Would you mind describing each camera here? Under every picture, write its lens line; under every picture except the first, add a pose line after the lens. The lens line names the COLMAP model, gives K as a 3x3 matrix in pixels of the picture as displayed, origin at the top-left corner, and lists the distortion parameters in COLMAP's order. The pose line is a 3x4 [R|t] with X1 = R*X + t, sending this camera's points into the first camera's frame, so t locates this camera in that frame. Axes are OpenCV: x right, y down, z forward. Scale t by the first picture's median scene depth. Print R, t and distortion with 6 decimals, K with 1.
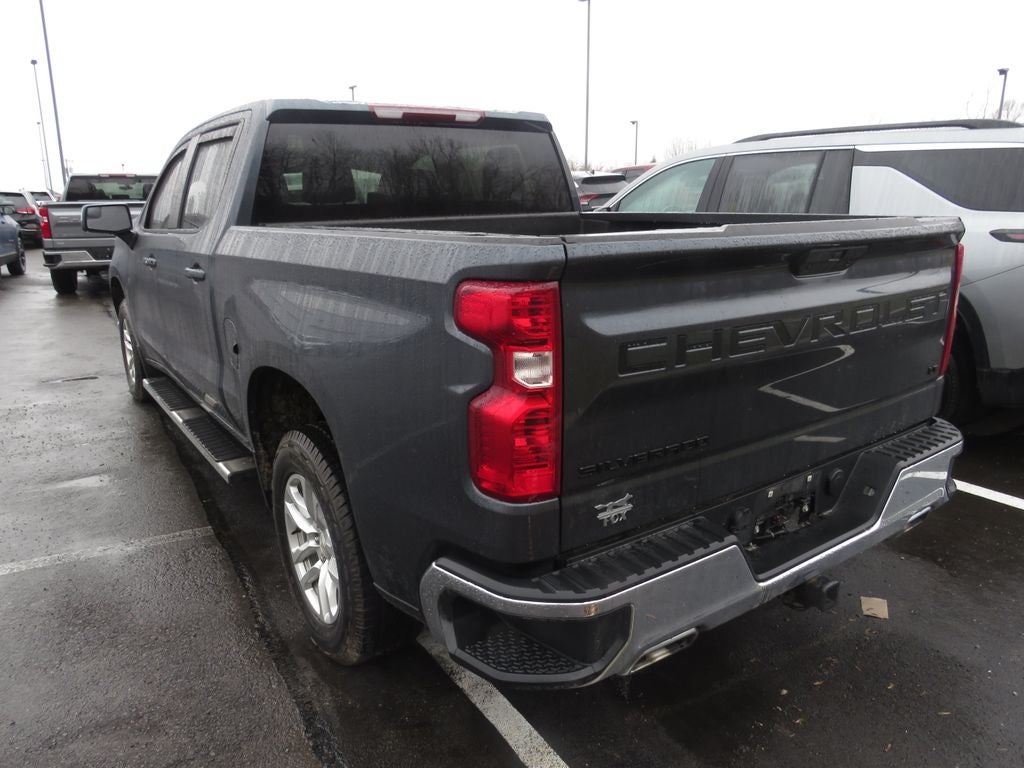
lens RADIAL K [[739.0, 0, 510.1], [0, 739.0, 384.2], [0, 0, 1]] dist [-0.037602, 0.014606]
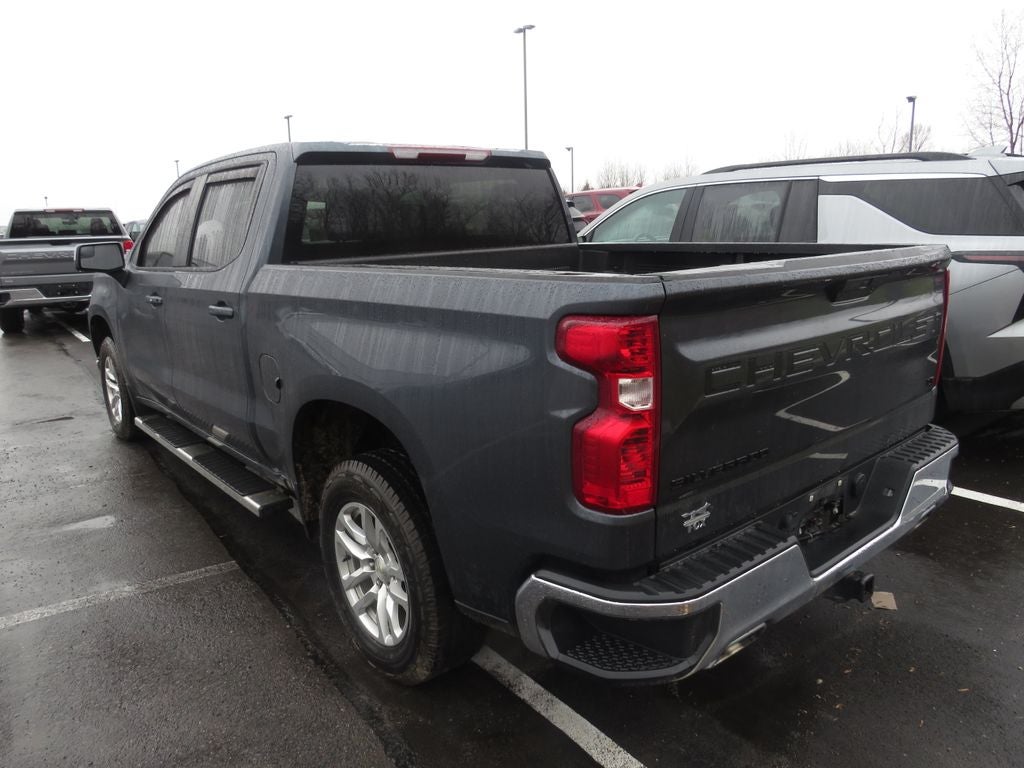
lens RADIAL K [[739.0, 0, 510.3], [0, 739.0, 384.3], [0, 0, 1]] dist [-0.037602, 0.014606]
pose [[0.996049, -0.034302, 0.081913, -0.150460], [0.036967, 0.998828, -0.031237, -0.003783], [-0.080746, 0.034142, 0.996150, -0.059187]]
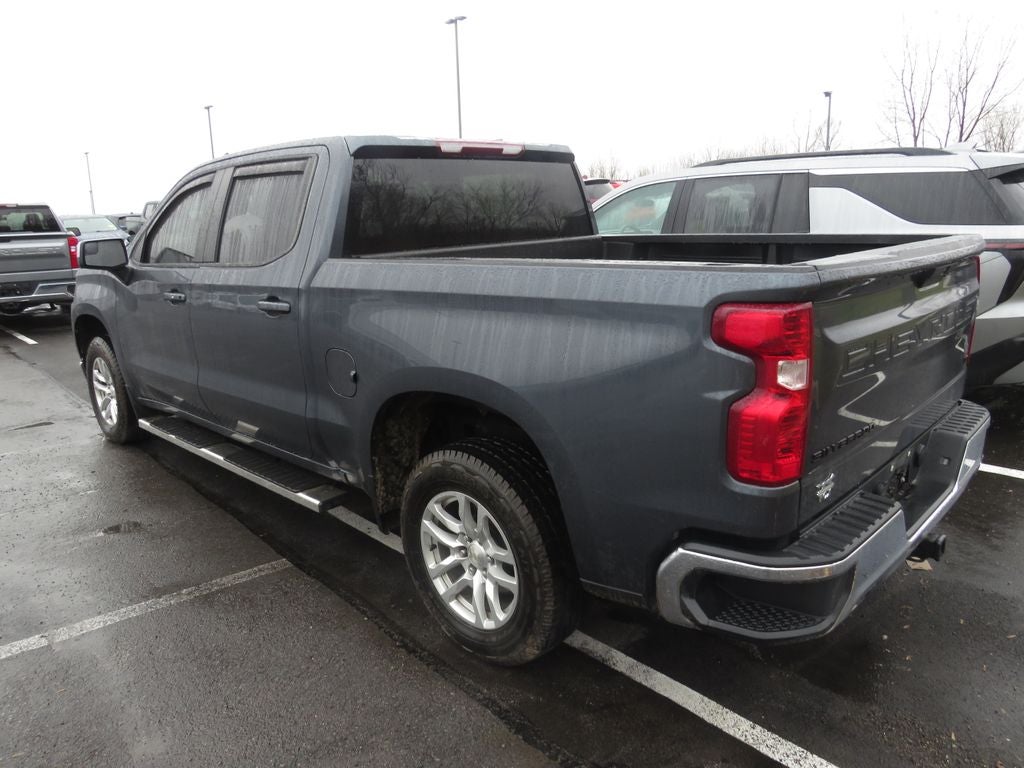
lens RADIAL K [[739.0, 0, 510.2], [0, 739.0, 386.9], [0, 0, 1]] dist [-0.037602, 0.014606]
pose [[0.981735, -0.063351, 0.179397, -0.387207], [0.066746, 0.997686, -0.012947, -0.008668], [-0.178162, 0.024684, 0.983692, -0.062758]]
